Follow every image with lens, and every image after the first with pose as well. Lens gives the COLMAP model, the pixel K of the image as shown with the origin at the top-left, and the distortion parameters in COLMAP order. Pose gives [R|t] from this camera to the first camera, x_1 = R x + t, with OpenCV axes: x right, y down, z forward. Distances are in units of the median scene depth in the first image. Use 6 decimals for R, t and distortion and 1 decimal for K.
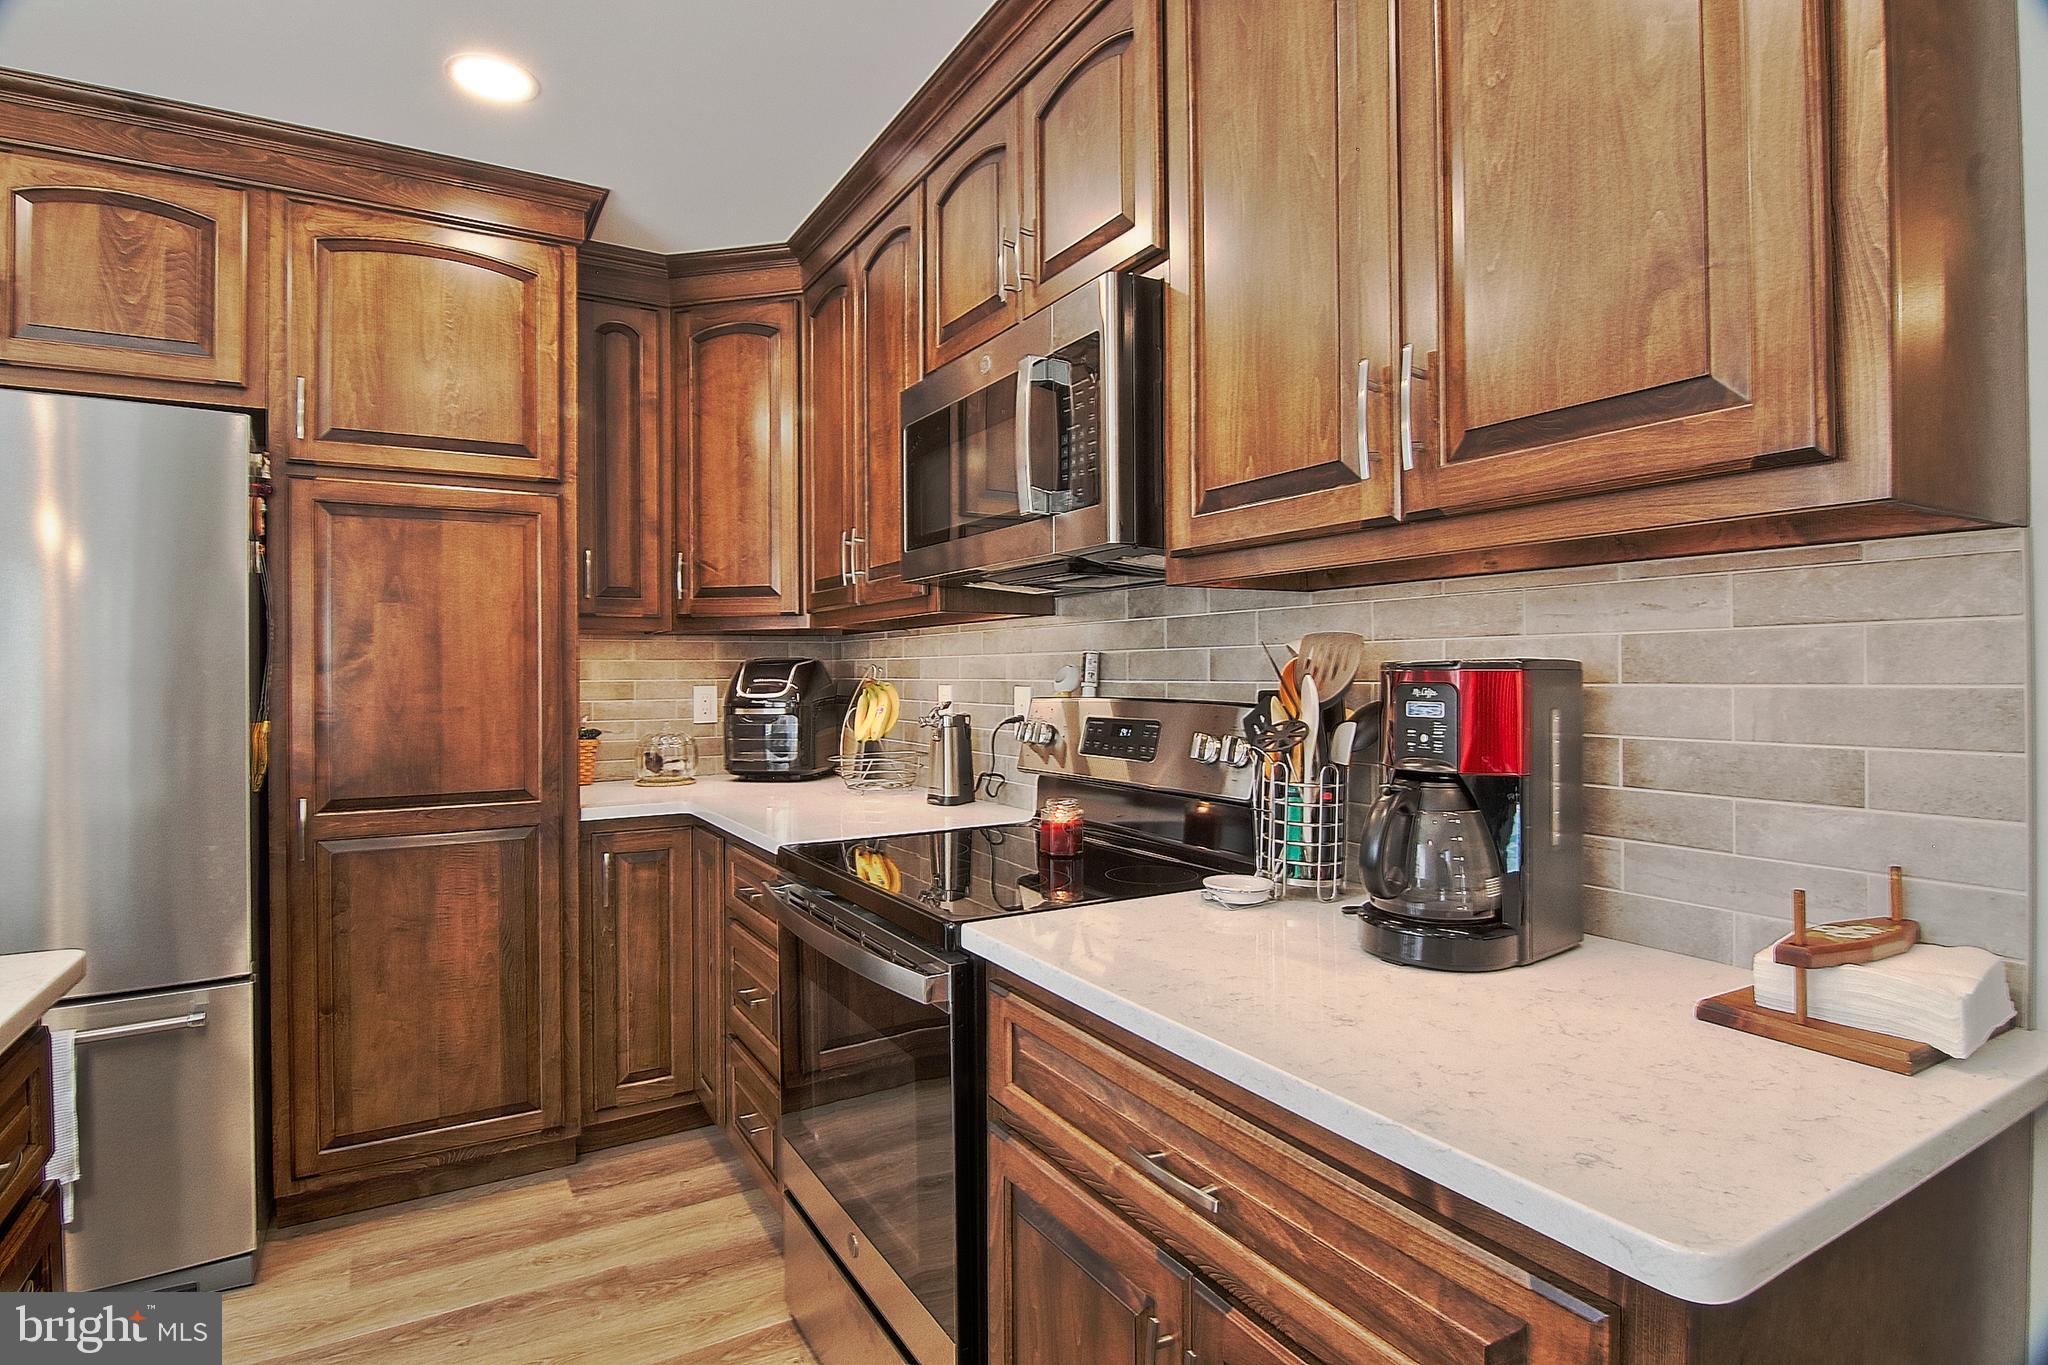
lens RADIAL K [[1036.3, 0, 1022.7], [0, 1036.3, 671.7], [0, 0, 1]] dist [-0.002257, -0.013864]
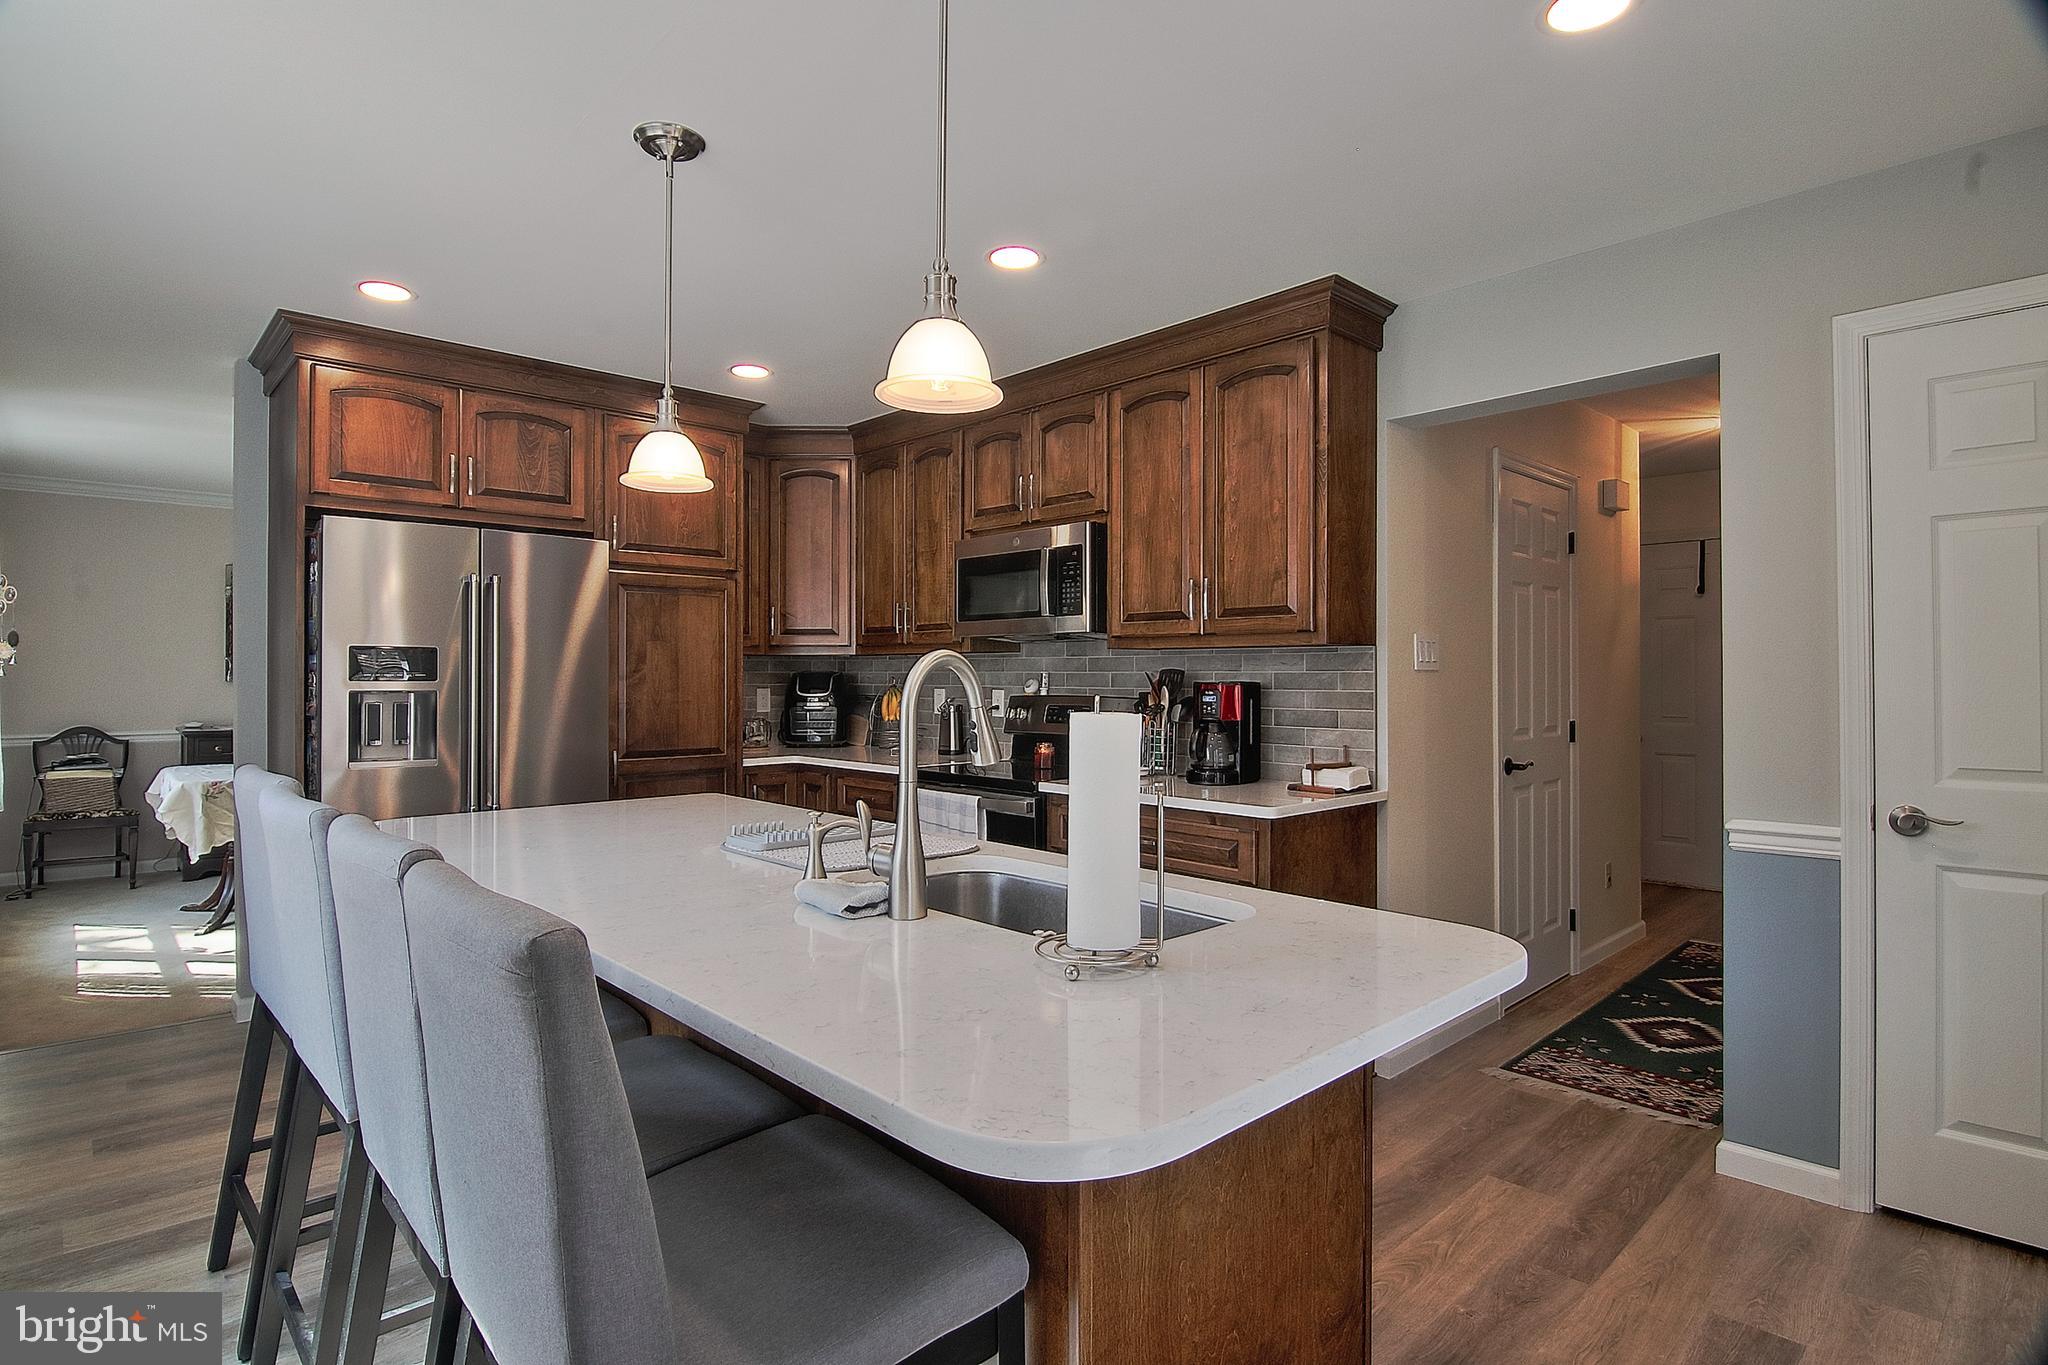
lens RADIAL K [[1036.3, 0, 1022.7], [0, 1036.3, 671.7], [0, 0, 1]] dist [-0.002257, -0.013864]
pose [[0.974921, 0.007547, 0.222424, -0.384777], [-0.007145, 0.999971, -0.002613, -0.014021], [-0.222437, 0.000958, 0.974947, -0.857865]]
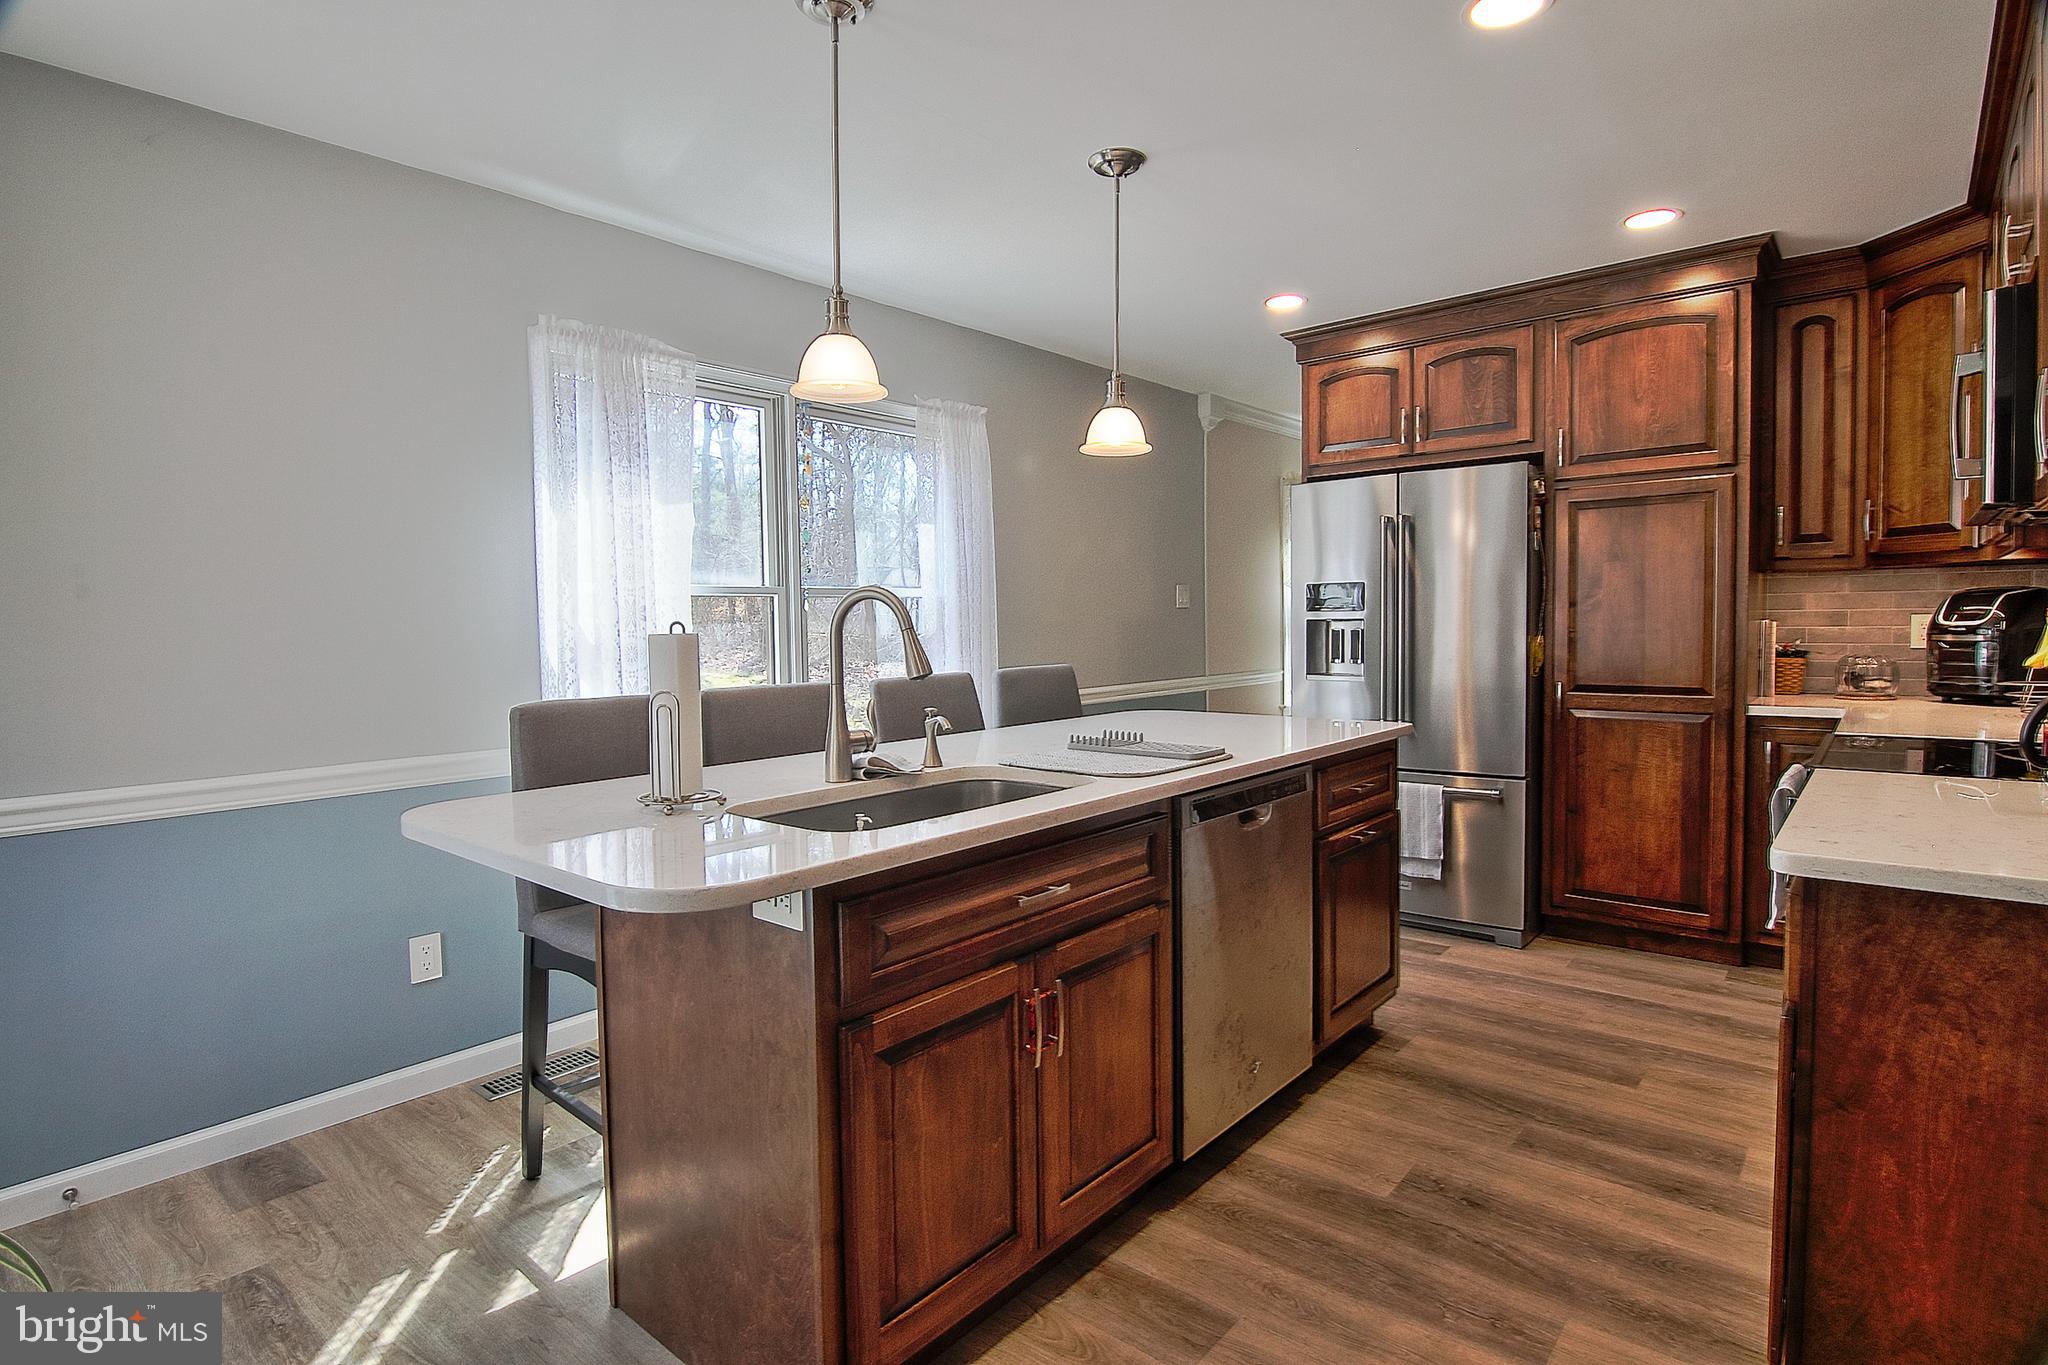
lens RADIAL K [[1036.3, 0, 1022.7], [0, 1036.3, 671.7], [0, 0, 1]] dist [-0.002257, -0.013864]
pose [[0.322843, 0.047639, -0.945253, 0.577438], [0.017374, 0.998266, 0.056245, -0.004300], [0.946293, -0.034581, 0.321455, -0.348273]]
